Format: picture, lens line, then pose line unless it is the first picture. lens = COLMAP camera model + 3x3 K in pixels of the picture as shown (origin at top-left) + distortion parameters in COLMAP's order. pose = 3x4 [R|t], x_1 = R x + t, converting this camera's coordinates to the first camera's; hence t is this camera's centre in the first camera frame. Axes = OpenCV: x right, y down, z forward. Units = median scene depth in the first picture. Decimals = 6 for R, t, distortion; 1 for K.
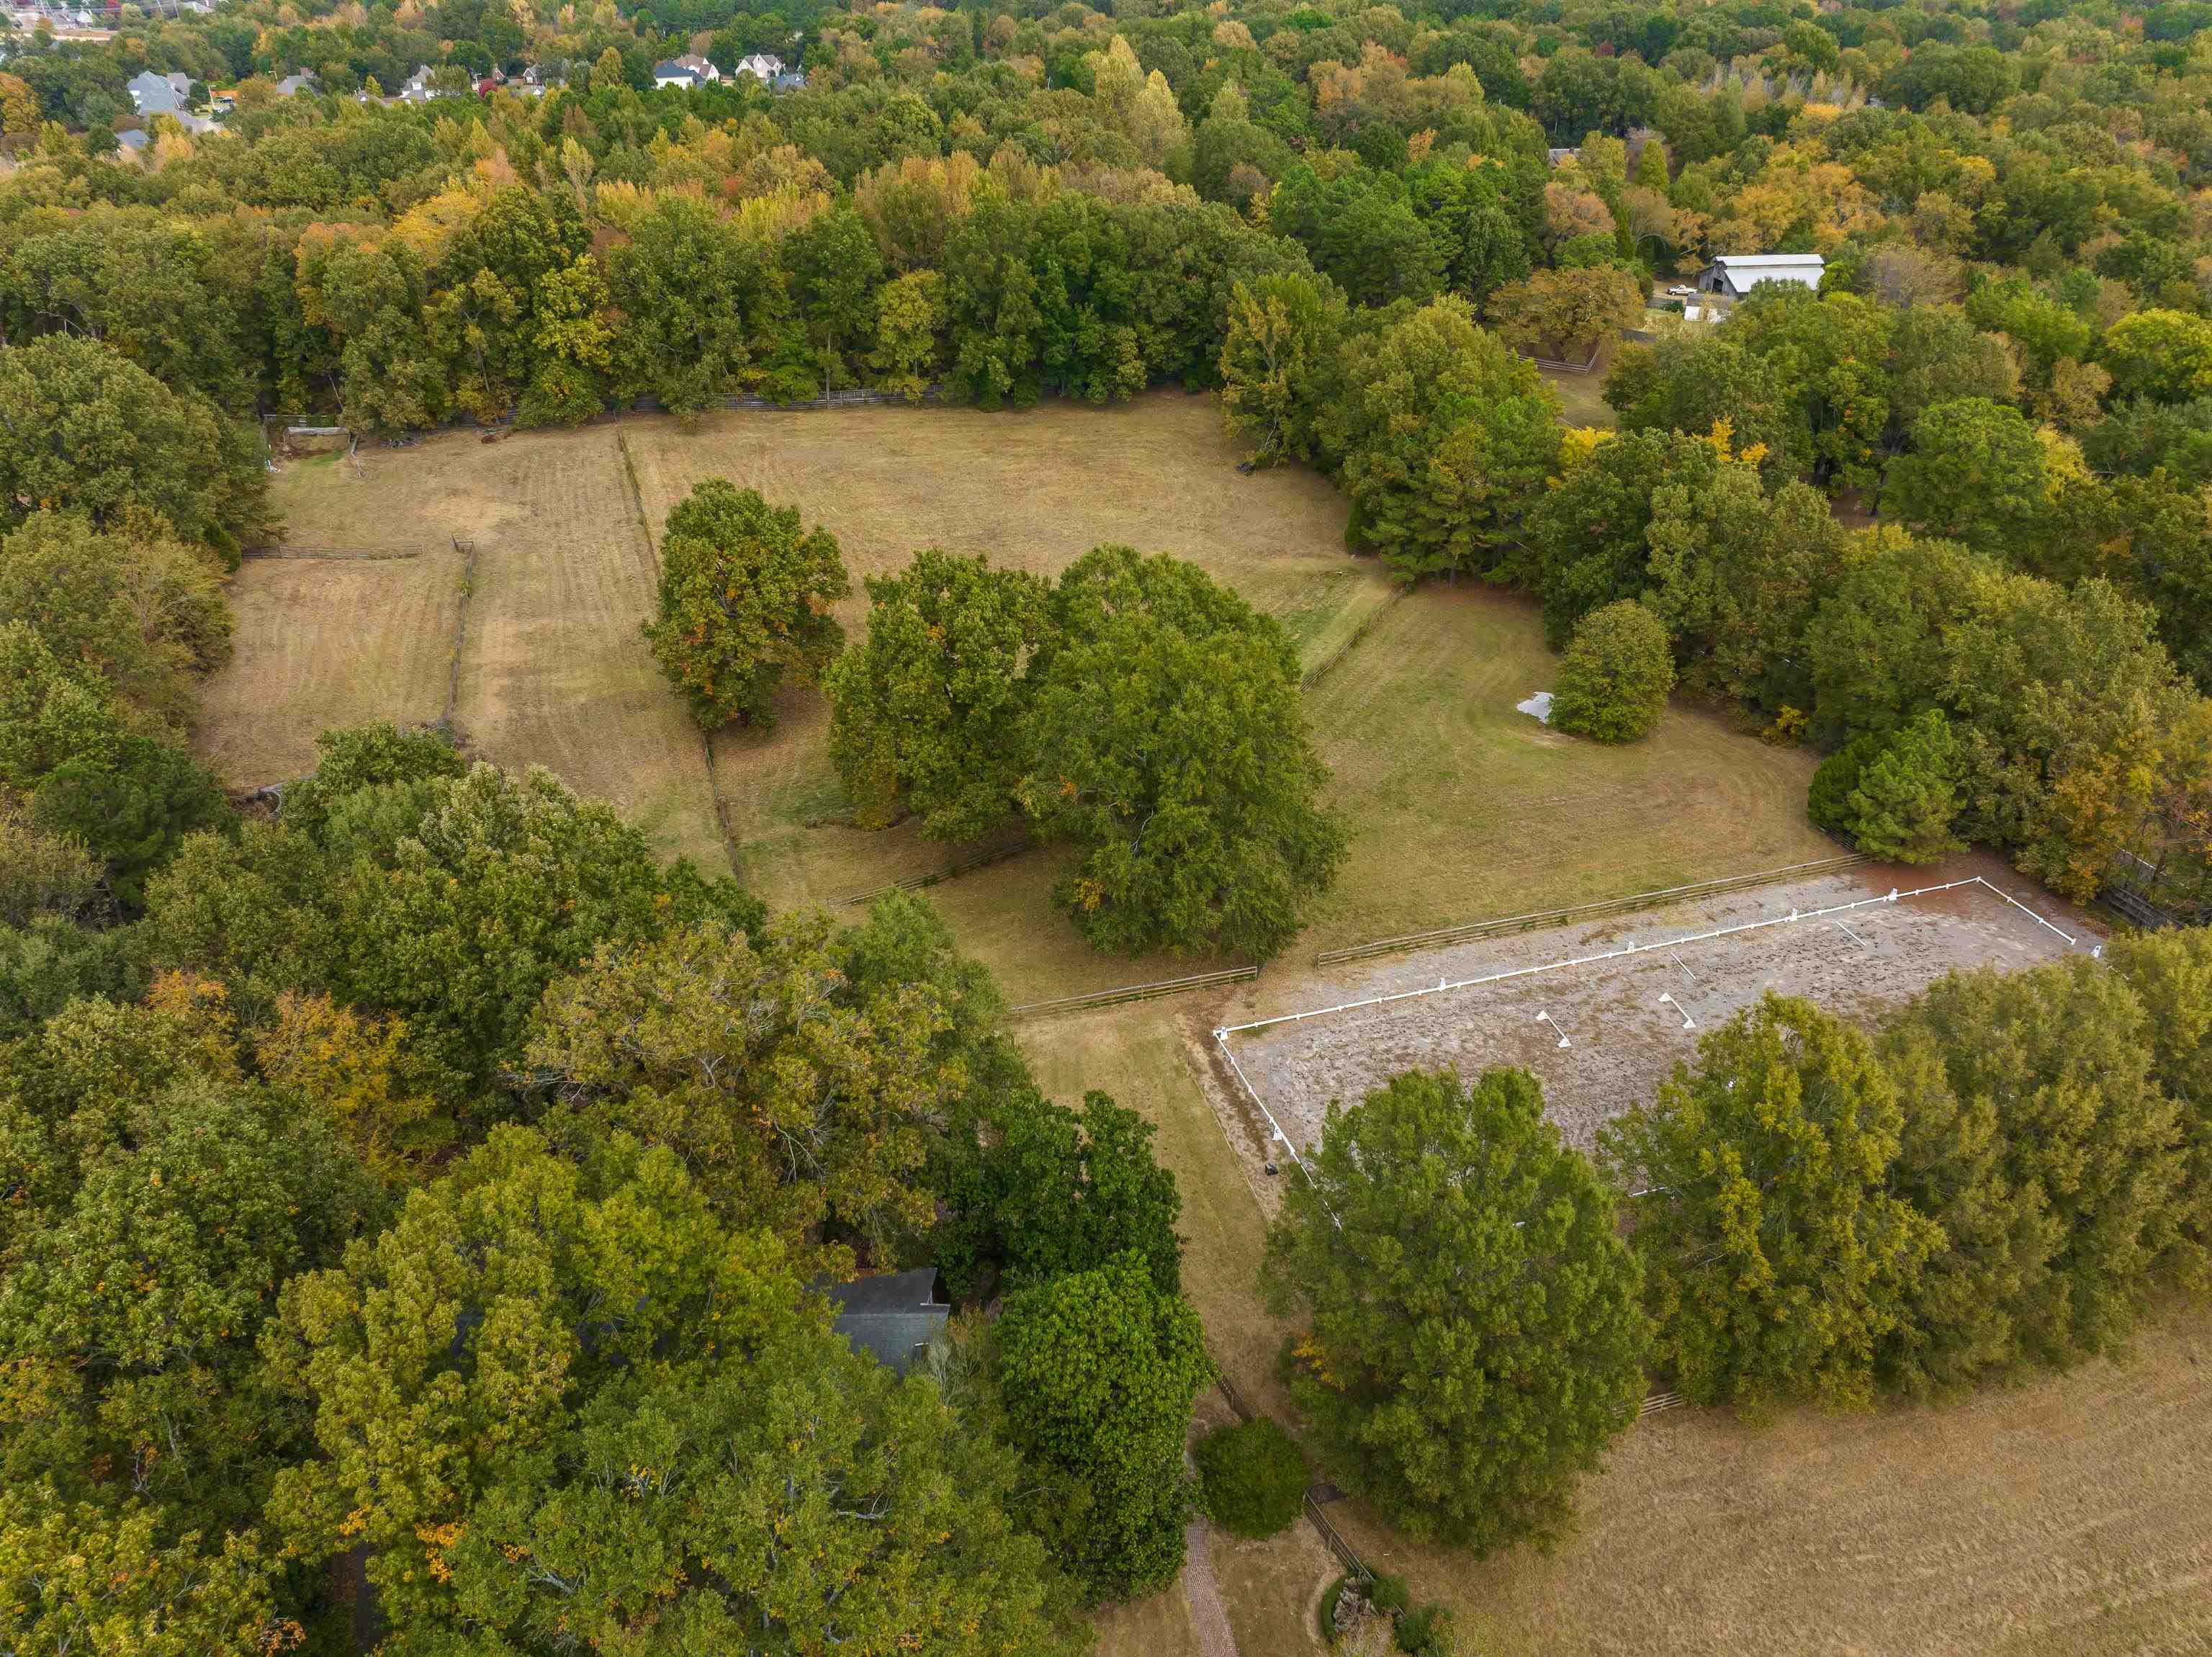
lens RADIAL K [[1538.0, 0, 1106.0], [0, 1538.0, 828.5], [0, 0, 1]] dist [-0.042073, -0.000569]
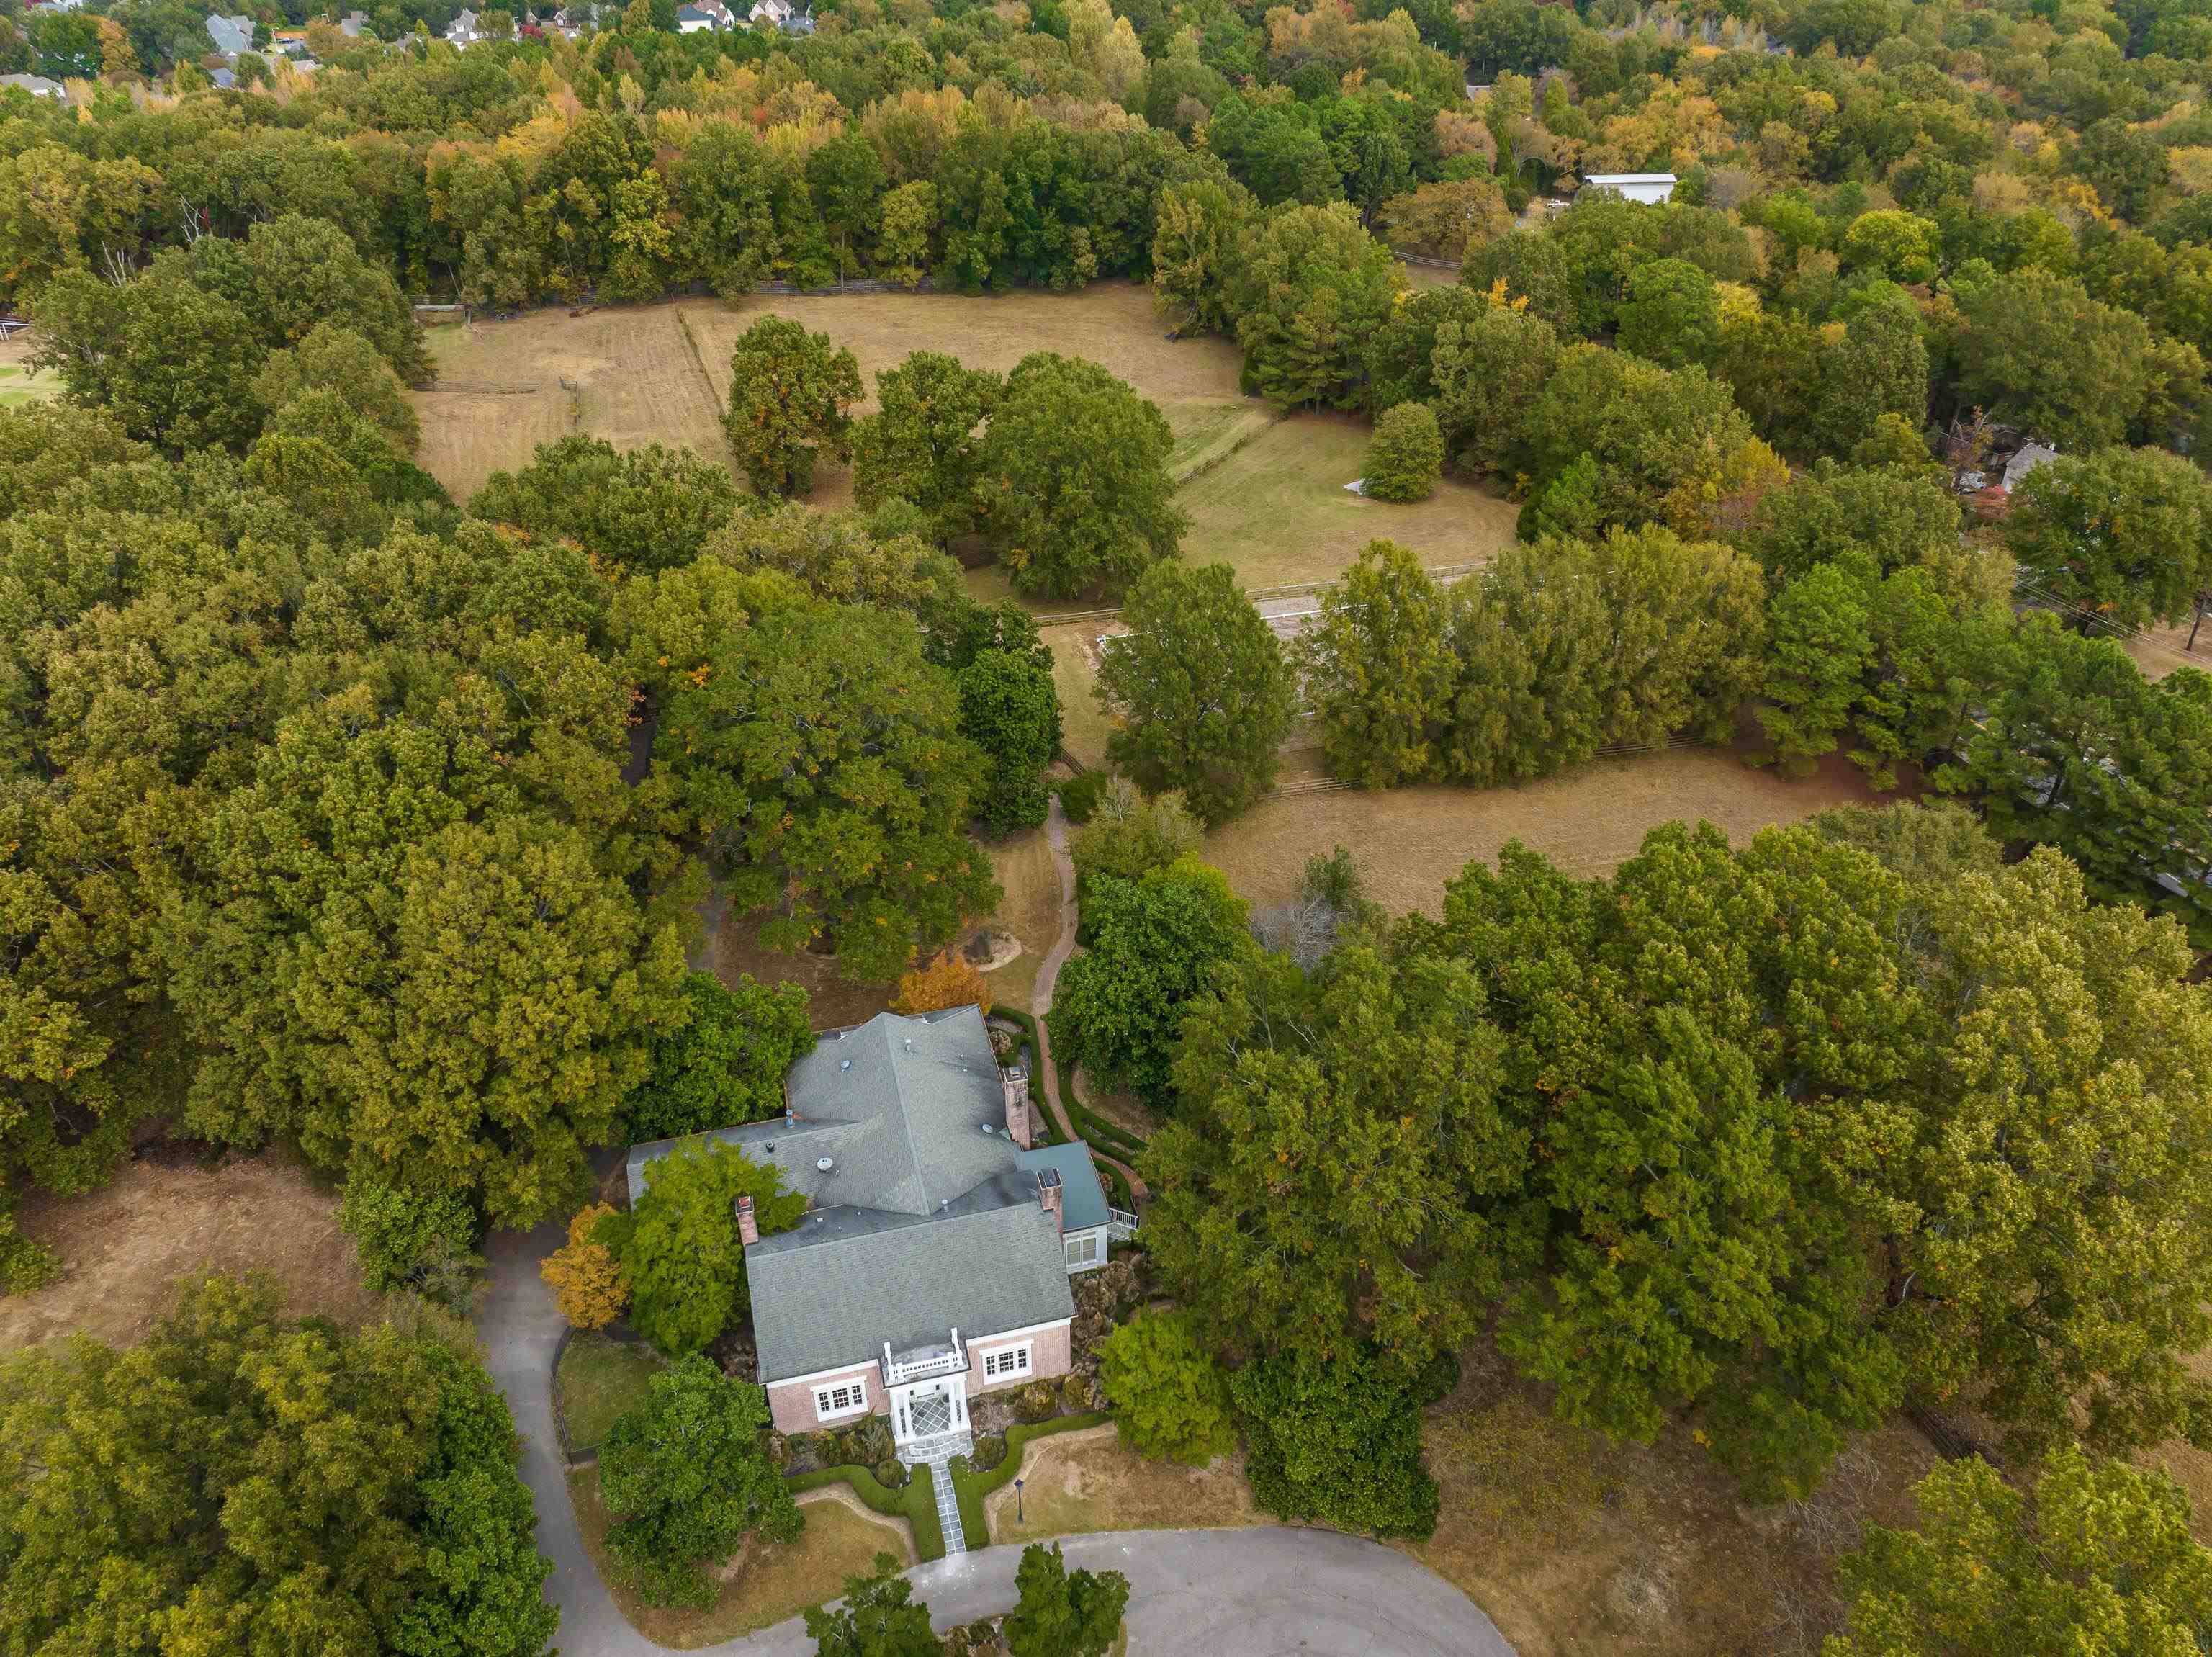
lens RADIAL K [[1561.8, 0, 1106.0], [0, 1561.8, 828.5], [0, 0, 1]] dist [-0.044660, -0.002601]
pose [[0.999993, 0.002611, -0.002519, 0.037591], [-0.002543, 0.999639, 0.026760, 0.127782], [0.002588, -0.026753, 0.999639, -0.275552]]
